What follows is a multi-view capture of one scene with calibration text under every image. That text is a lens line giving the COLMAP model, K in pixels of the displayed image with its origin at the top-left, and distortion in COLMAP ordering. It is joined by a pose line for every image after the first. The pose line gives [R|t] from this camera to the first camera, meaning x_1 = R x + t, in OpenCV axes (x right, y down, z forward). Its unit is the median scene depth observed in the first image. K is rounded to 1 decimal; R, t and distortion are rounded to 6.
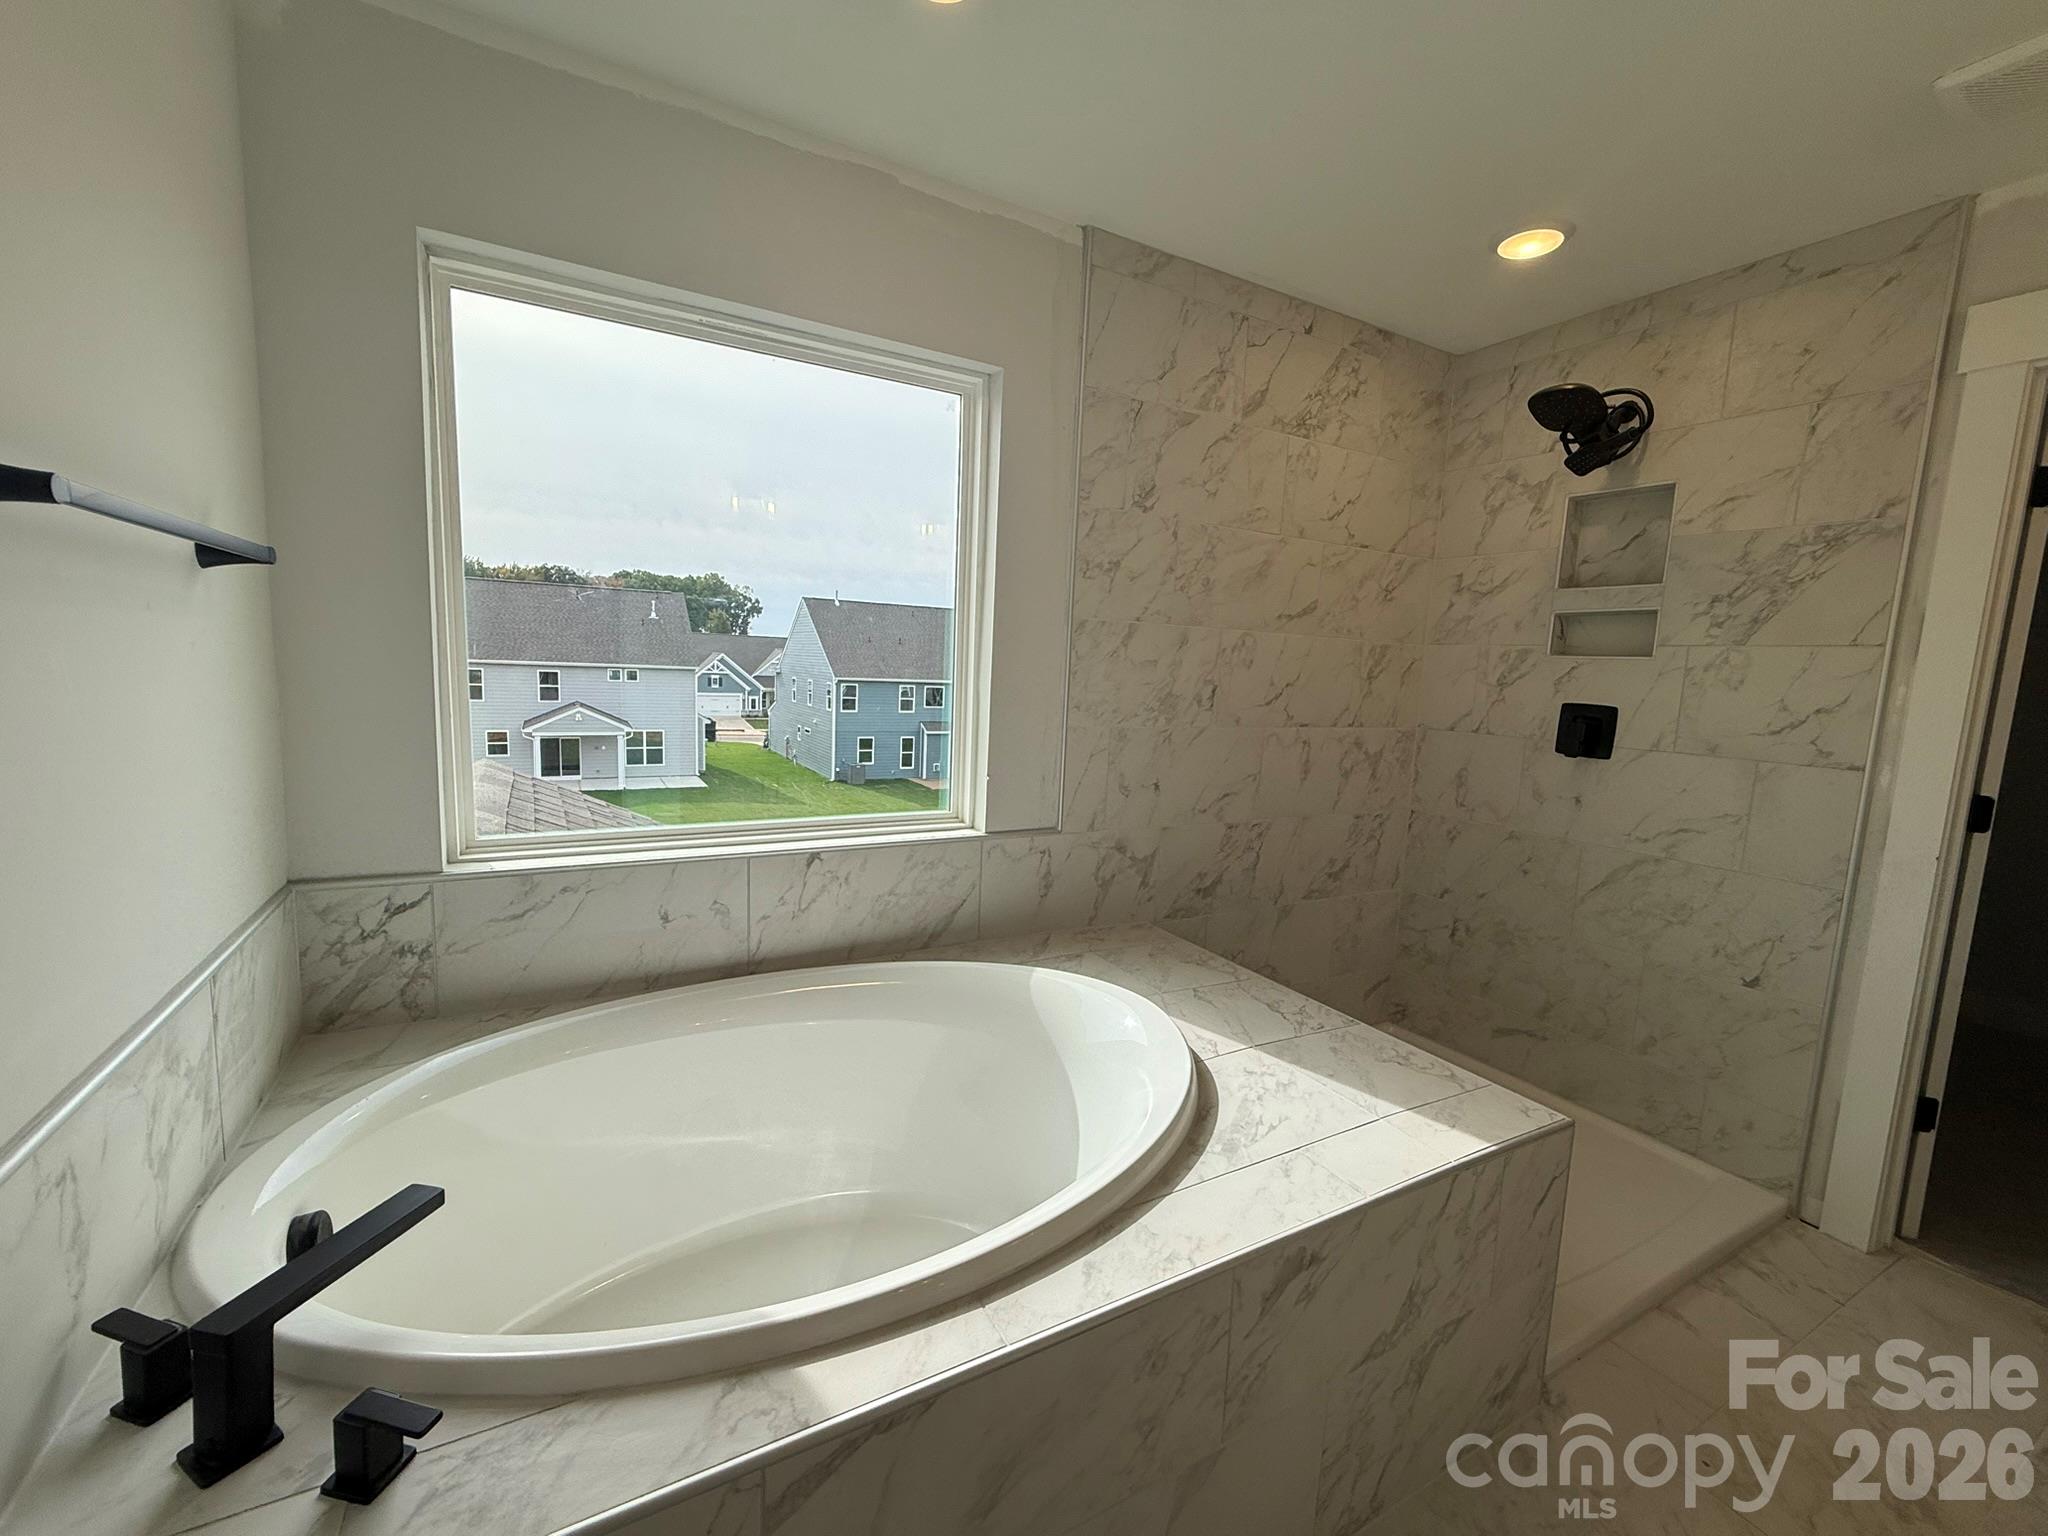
lens RADIAL K [[831.7, 0, 1022.8], [0, 831.7, 765.3], [0, 0, 1]] dist [-0.002257, 0.000497]
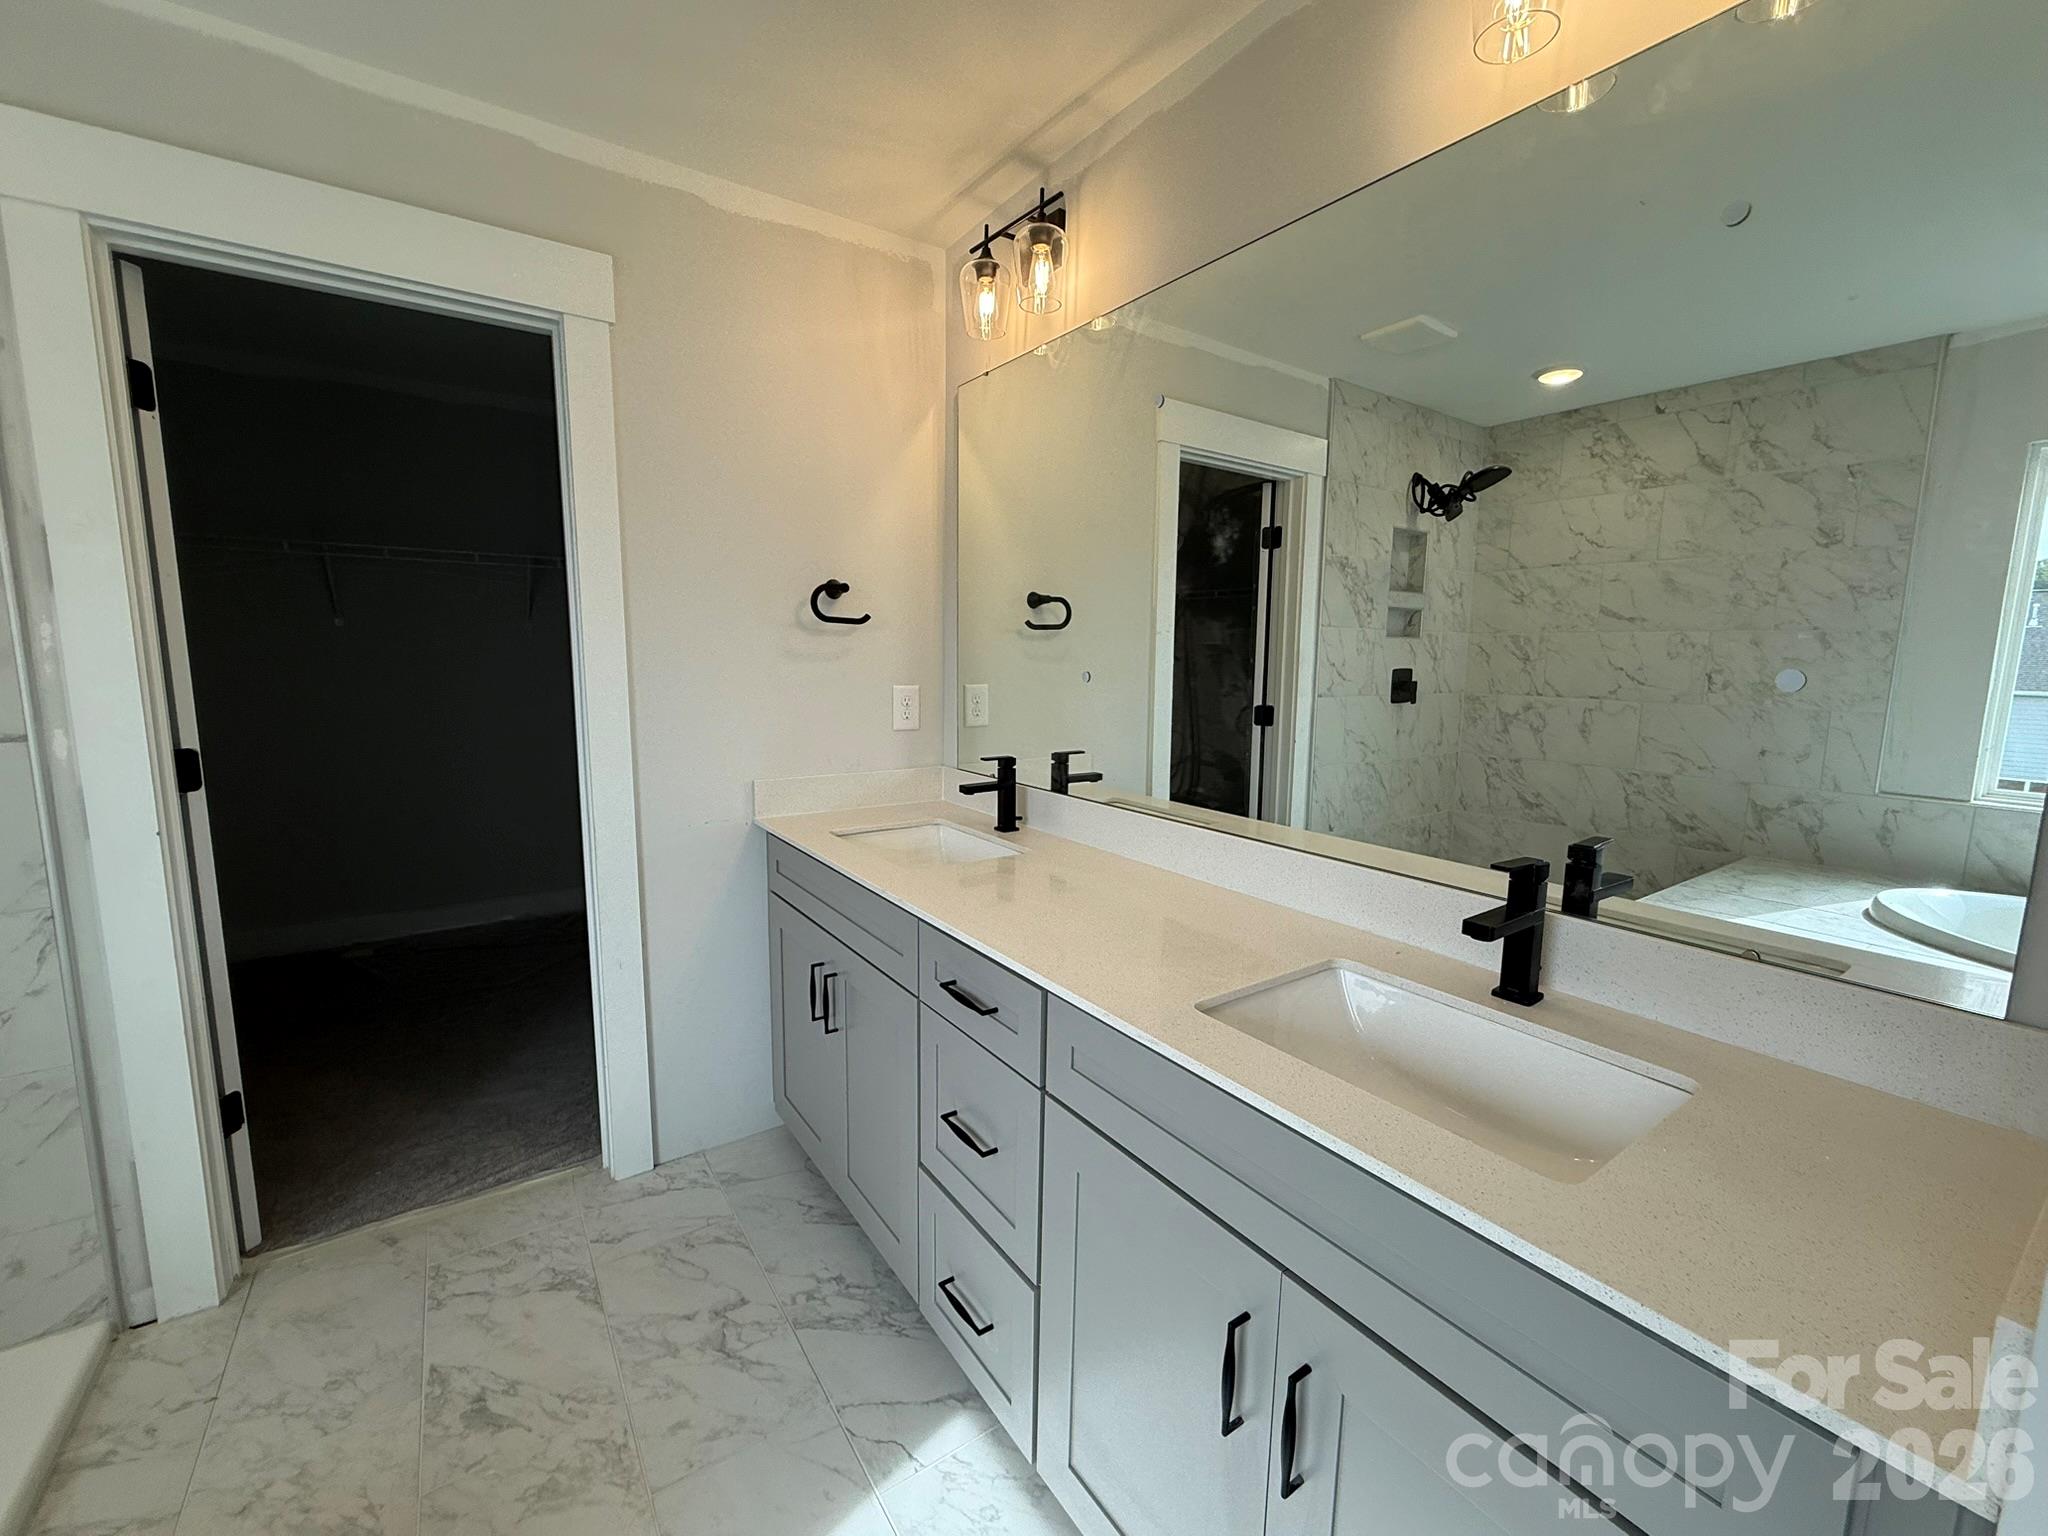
lens RADIAL K [[831.7, 0, 1033.8], [0, 831.7, 762.5], [0, 0, 1]] dist [-0.002257, 0.000497]
pose [[-0.107018, -0.174244, 0.978870, 0.199587], [0.105275, 0.977004, 0.185421, -0.016130], [-0.988668, 0.122894, -0.086213, 0.188699]]
